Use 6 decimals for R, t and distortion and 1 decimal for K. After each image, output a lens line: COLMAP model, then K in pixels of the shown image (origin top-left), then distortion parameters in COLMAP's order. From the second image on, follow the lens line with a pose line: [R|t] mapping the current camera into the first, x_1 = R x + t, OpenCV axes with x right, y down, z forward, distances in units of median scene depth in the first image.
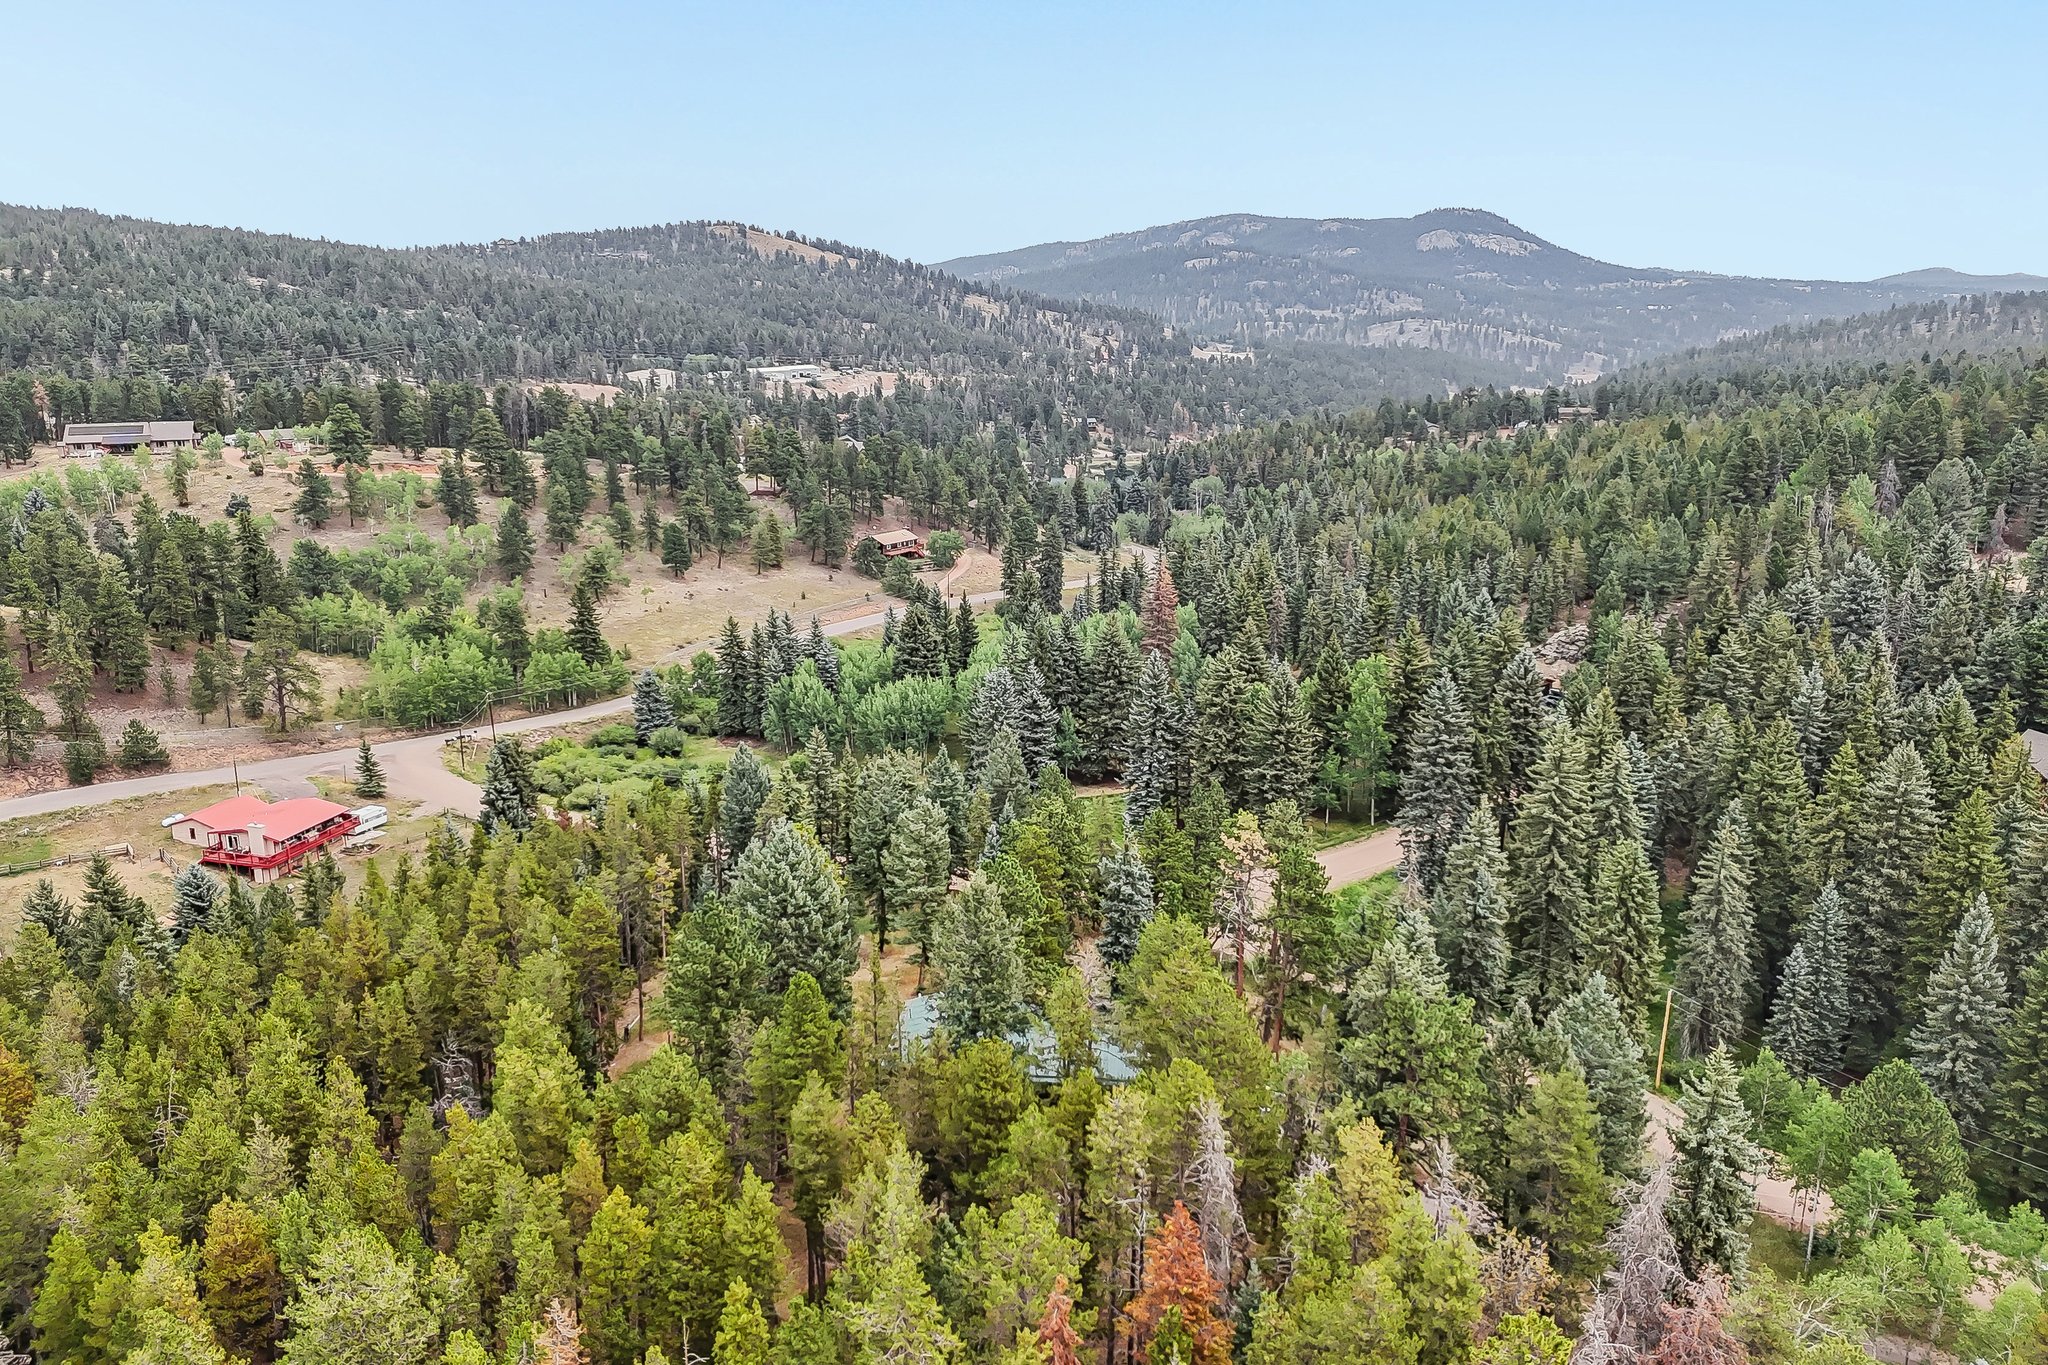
lens RADIAL K [[1492.8, 0, 1031.3], [0, 1492.8, 685.4], [0, 0, 1]] dist [0.050423, -0.034407]
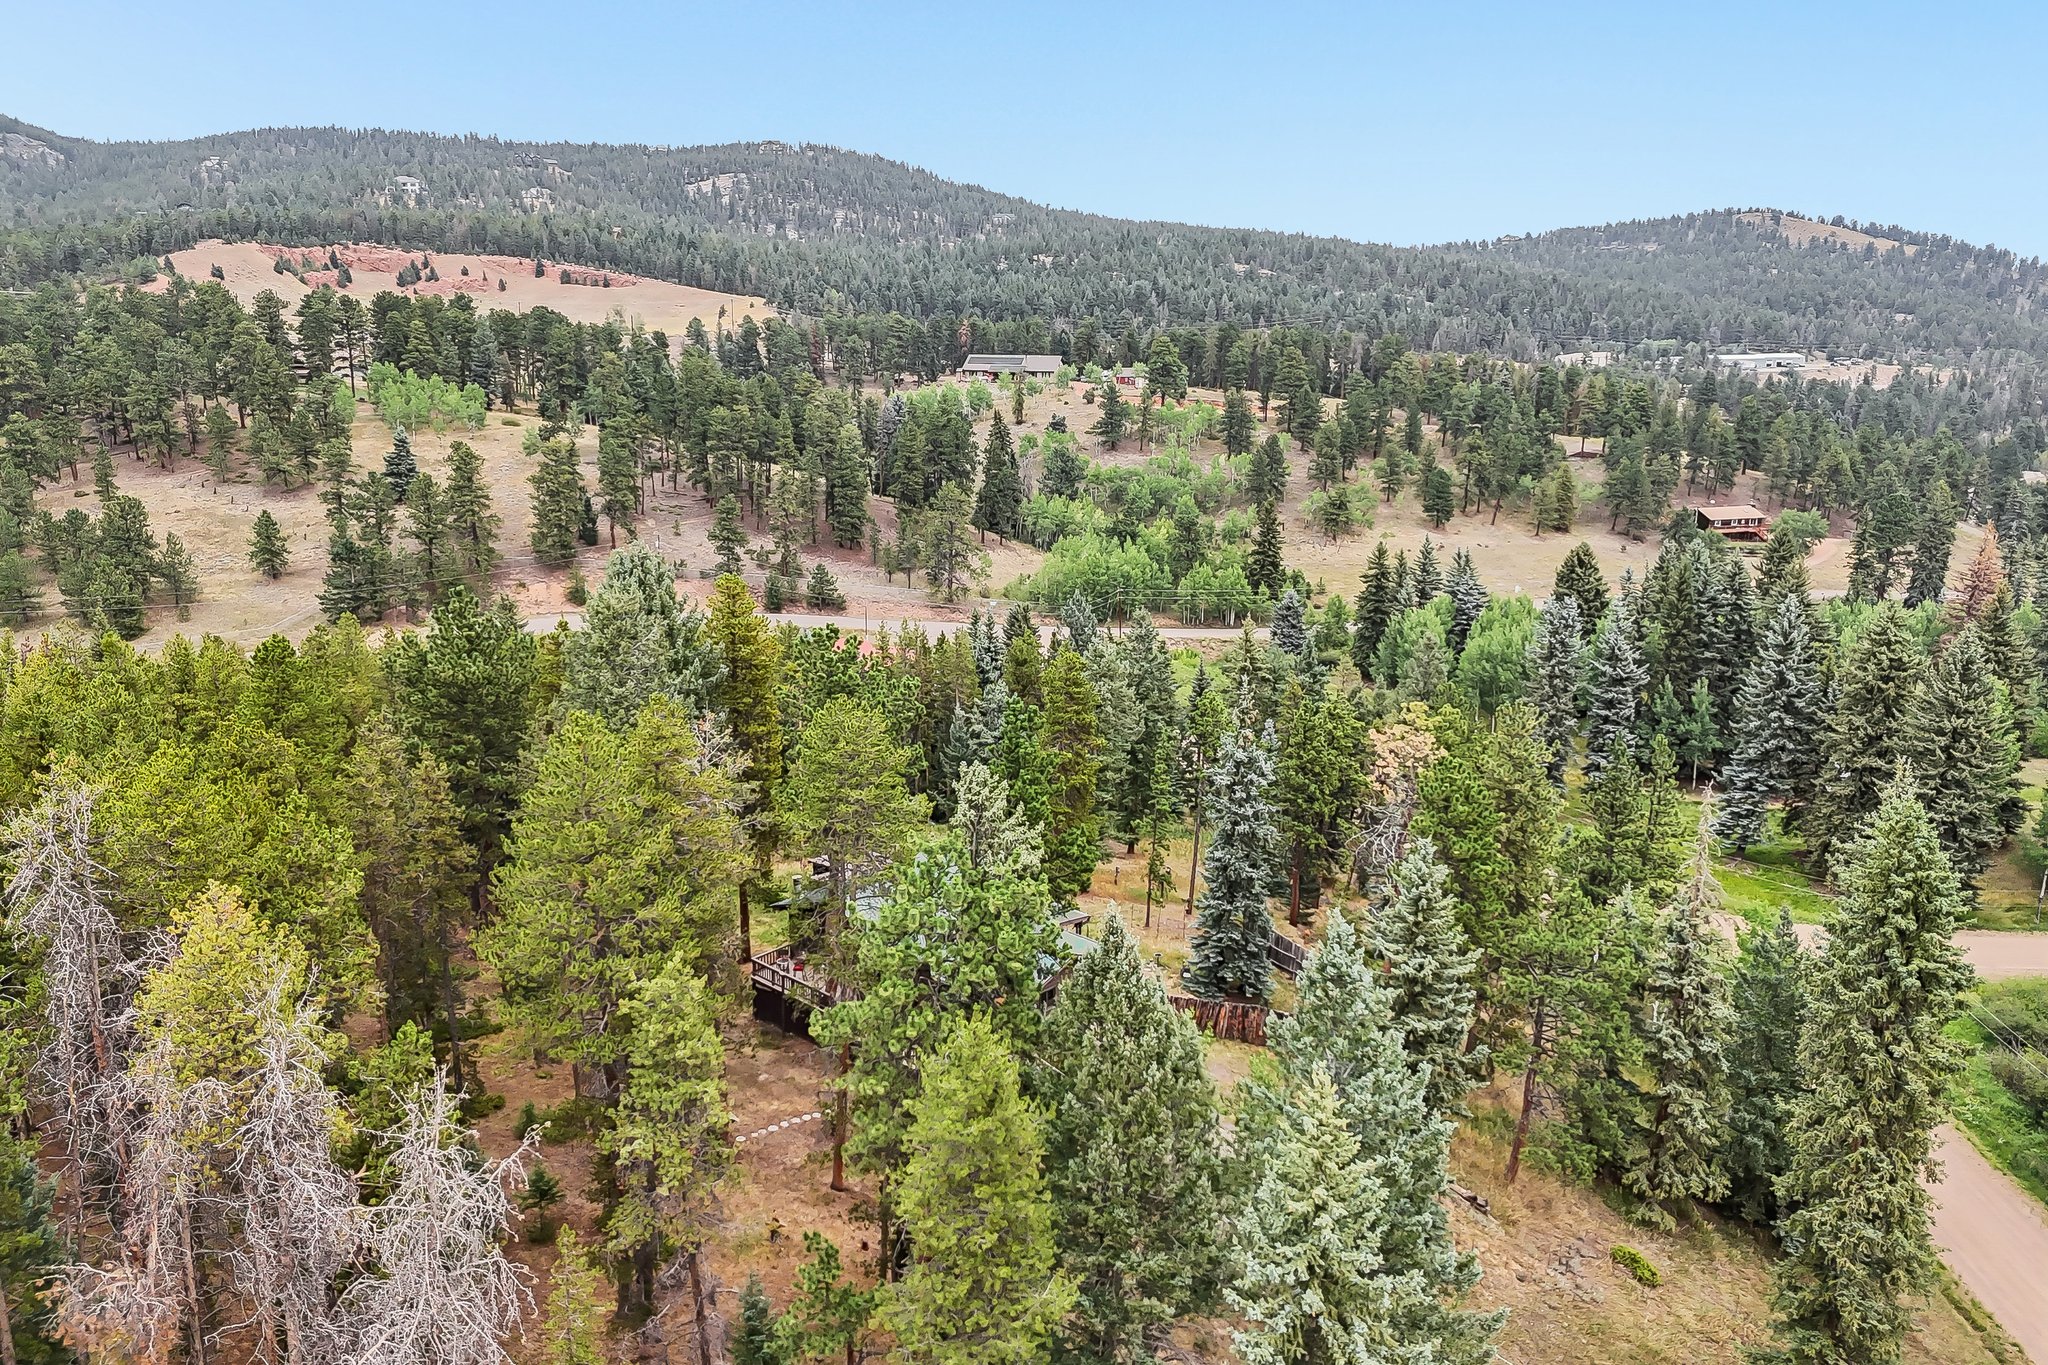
lens RADIAL K [[1492.8, 0, 1028.3], [0, 1492.8, 684.4], [0, 0, 1]] dist [0.050423, -0.034407]
pose [[0.796153, 0.151950, -0.585706, 0.065261], [-0.157316, 0.986649, 0.042126, 0.012926], [0.584287, 0.058602, 0.809428, 0.065959]]
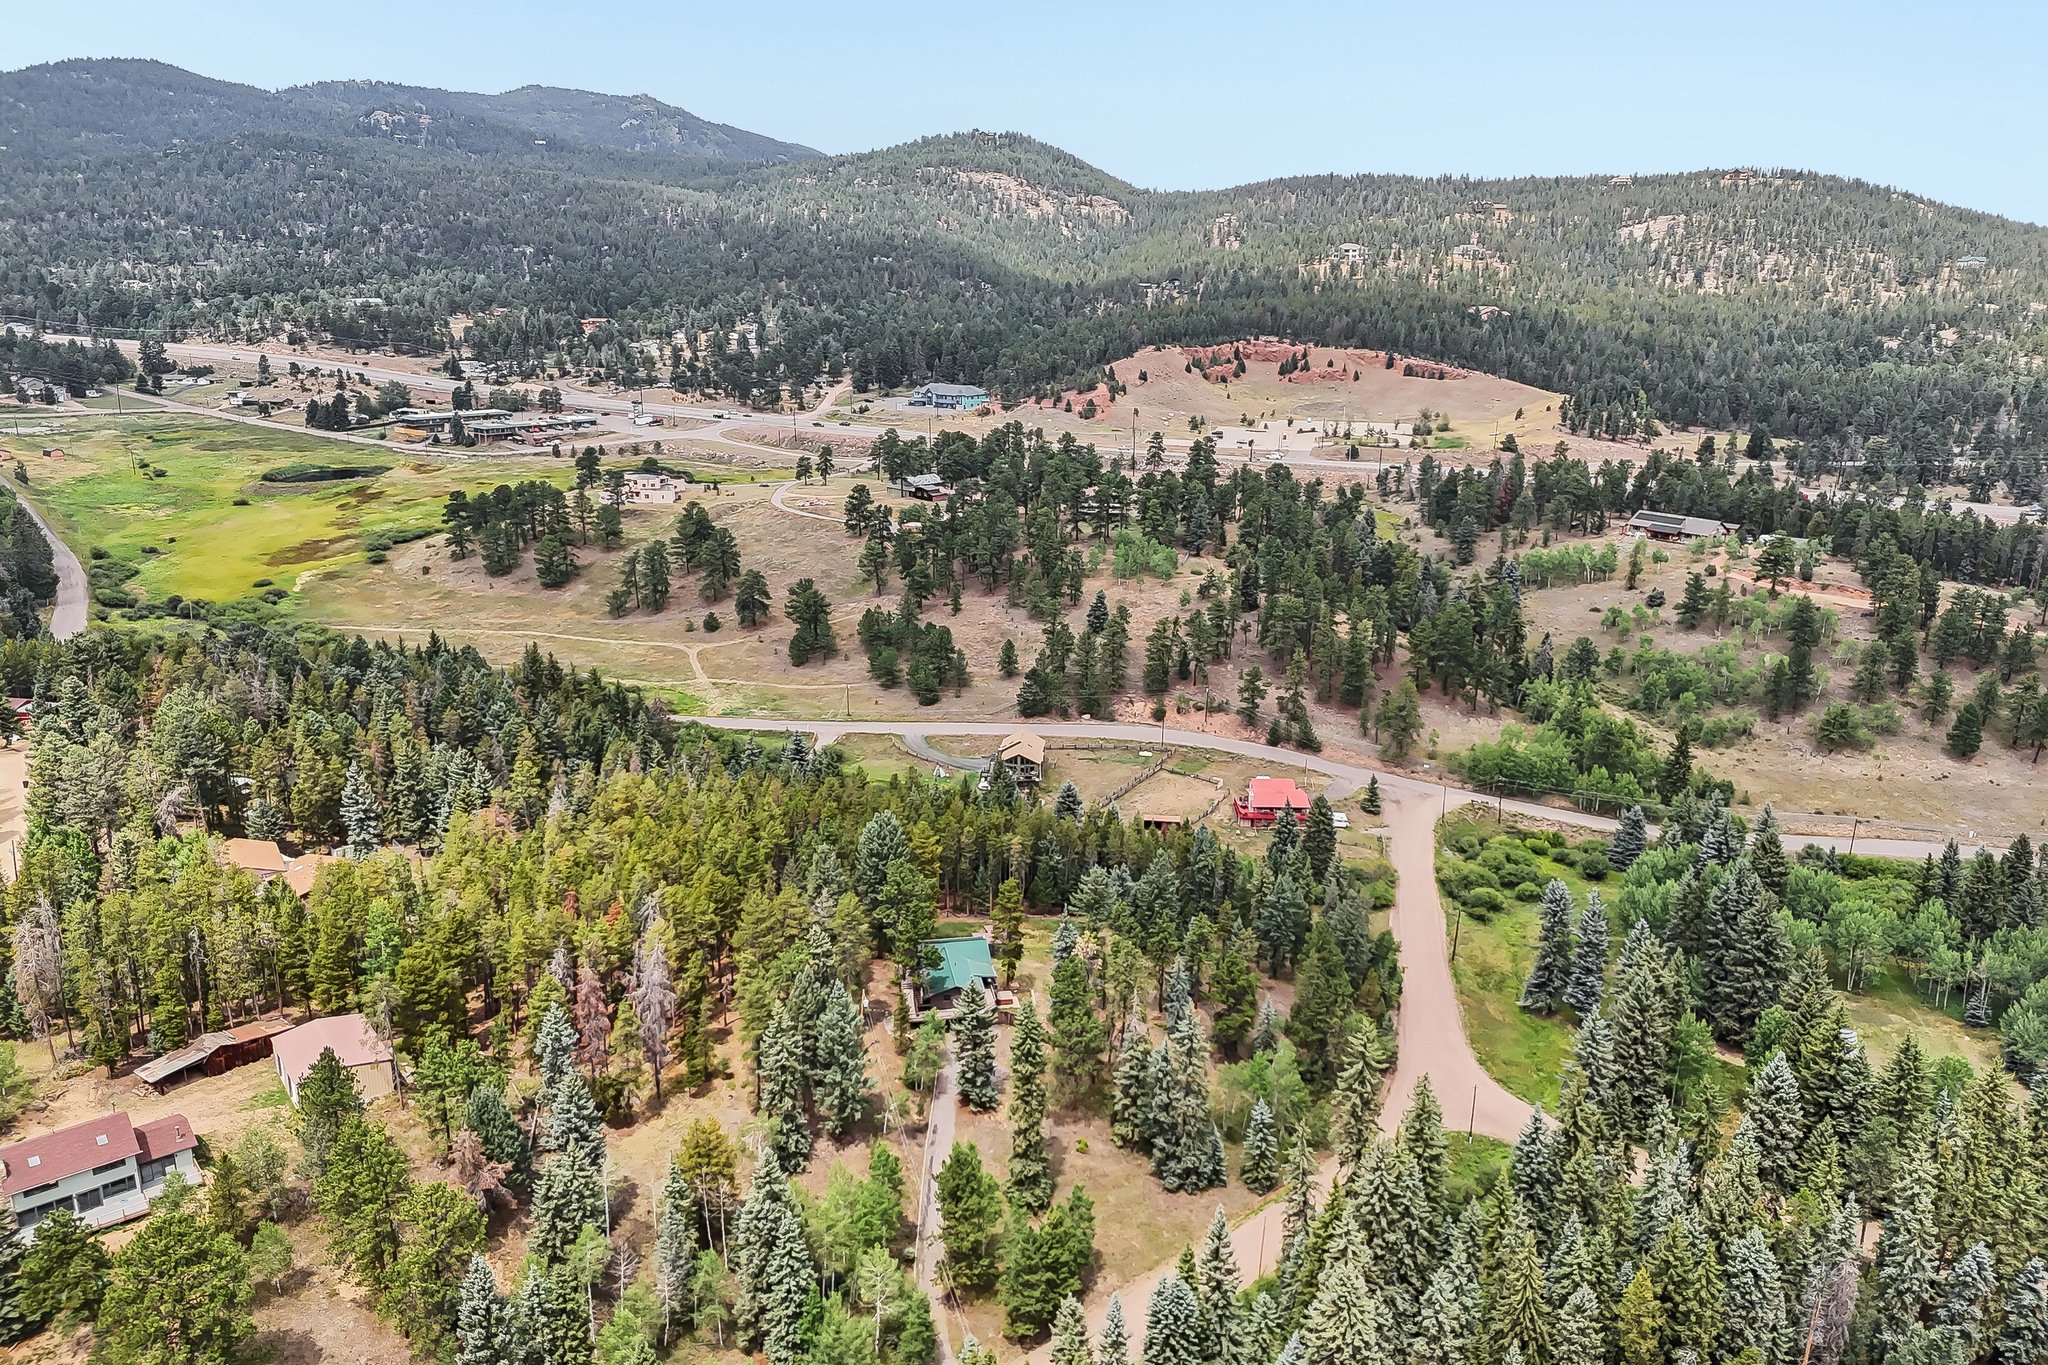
lens RADIAL K [[1492.8, 0, 1026.4], [0, 1492.8, 683.8], [0, 0, 1]] dist [0.050423, -0.034407]
pose [[0.273952, 0.268698, -0.923446, 0.285167], [-0.257488, 0.945618, 0.198762, -0.089338], [0.926634, 0.183325, 0.328240, 0.051589]]
